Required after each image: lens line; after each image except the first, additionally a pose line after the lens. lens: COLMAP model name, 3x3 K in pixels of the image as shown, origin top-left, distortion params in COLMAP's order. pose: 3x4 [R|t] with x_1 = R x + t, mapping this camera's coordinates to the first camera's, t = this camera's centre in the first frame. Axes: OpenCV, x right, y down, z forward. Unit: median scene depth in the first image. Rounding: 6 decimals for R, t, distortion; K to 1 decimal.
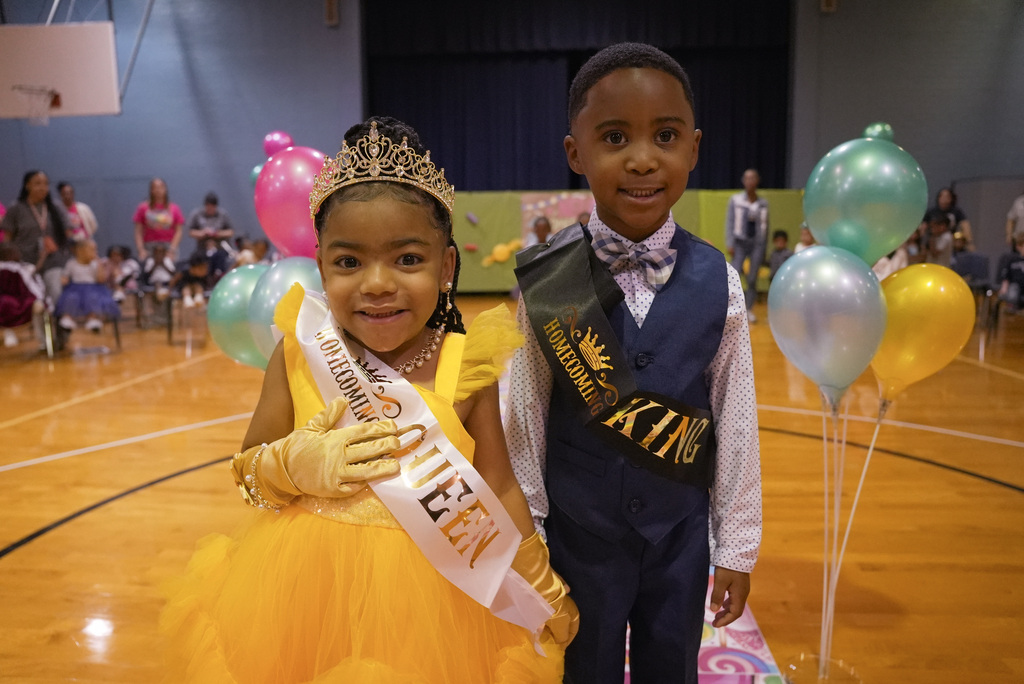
lens RADIAL K [[709.7, 0, 506.2], [0, 709.7, 338.8], [0, 0, 1]] dist [-0.120438, 0.064403]
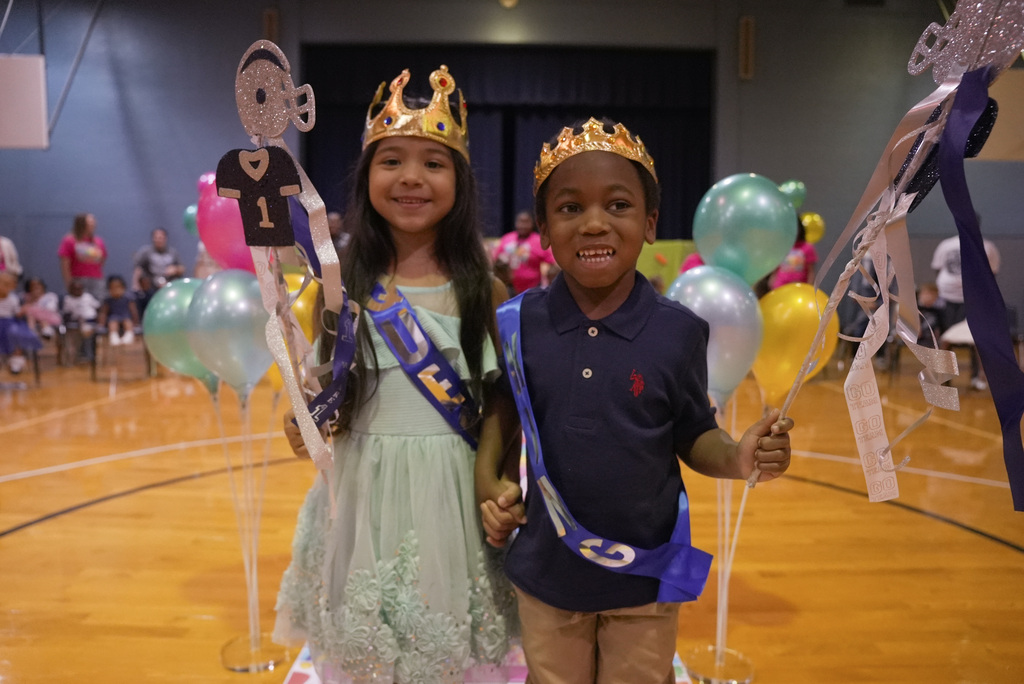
lens RADIAL K [[709.7, 0, 510.0], [0, 709.7, 339.8], [0, 0, 1]] dist [-0.120438, 0.064403]
pose [[0.995123, 0.013426, 0.097724, 0.011852], [-0.006539, 0.997493, -0.070465, 0.036045], [-0.098425, 0.069482, 0.992716, -0.052485]]
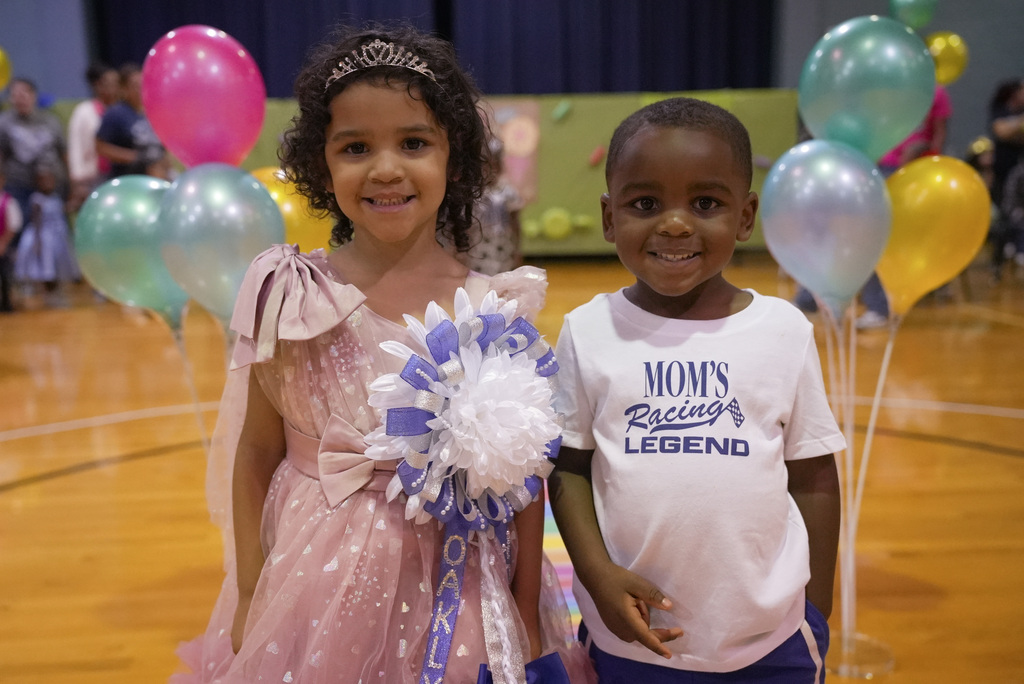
lens RADIAL K [[1162.6, 0, 505.0], [0, 1162.6, 339.5], [0, 0, 1]] dist [0.084928, 0.000000]
pose [[0.988247, -0.033584, 0.149128, -0.094613], [0.035085, 0.999357, -0.007446, 0.062822], [-0.148782, 0.012590, 0.988790, -0.227971]]
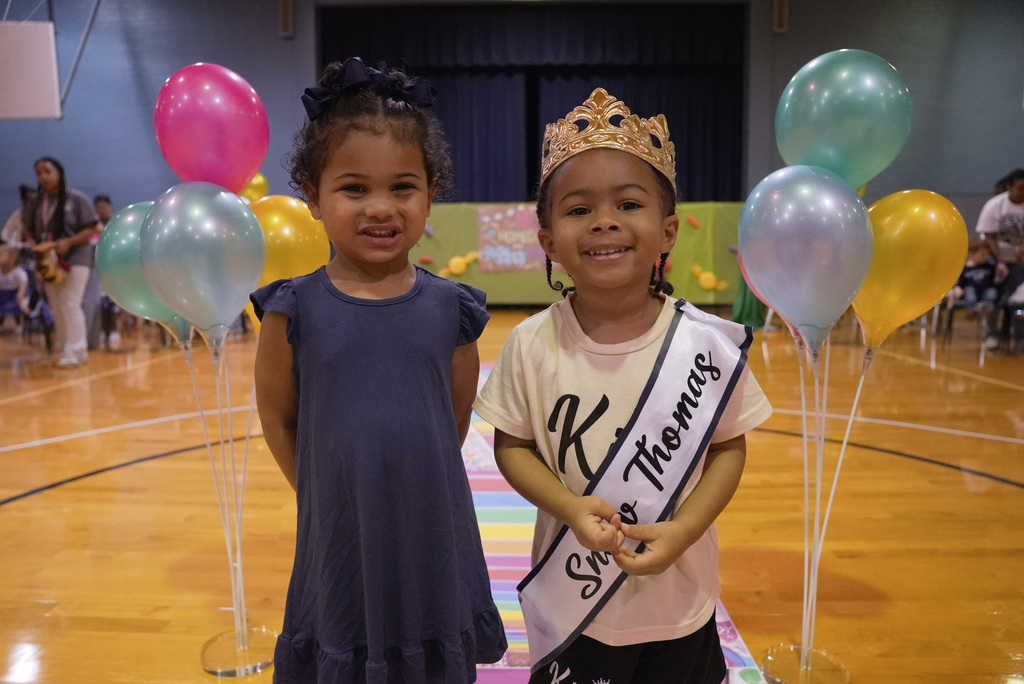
lens RADIAL K [[709.7, 0, 509.6], [0, 709.7, 342.3], [0, 0, 1]] dist [-0.120438, 0.064403]
pose [[0.998070, -0.000667, 0.062089, 0.016924], [0.002535, 0.999546, -0.030015, 0.059396], [-0.062041, 0.030115, 0.997619, 0.076526]]
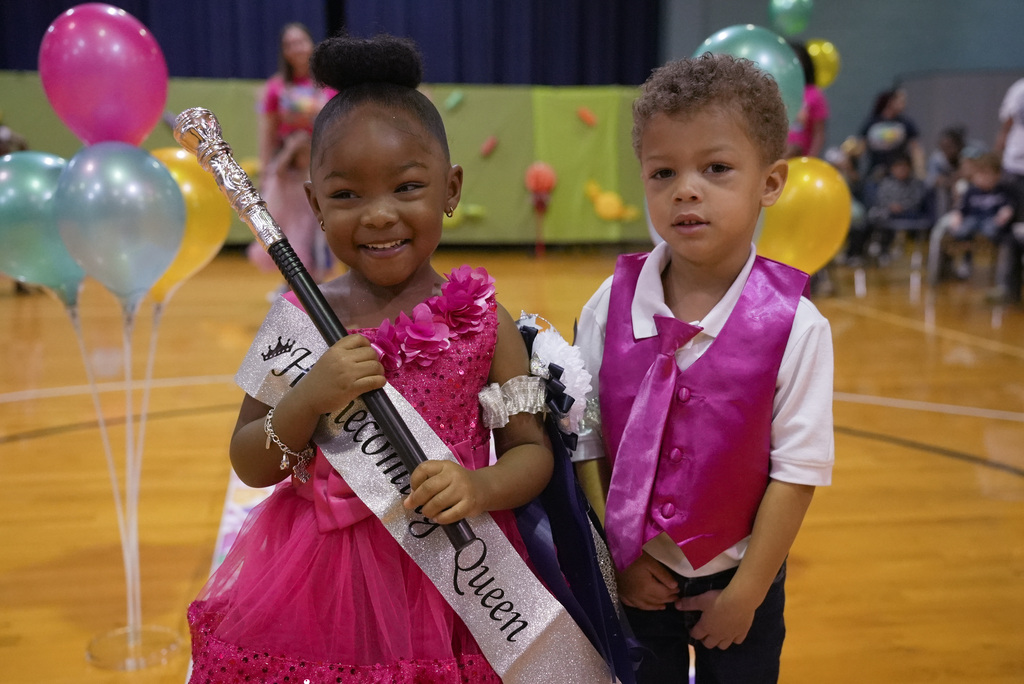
lens RADIAL K [[1162.6, 0, 518.9], [0, 1162.6, 341.9], [0, 0, 1]] dist [0.084928, 0.000000]
pose [[0.966300, -0.023813, 0.256316, -0.108594], [0.023099, 0.999716, 0.005798, 0.068634], [-0.256382, 0.000318, 0.966576, -0.260912]]
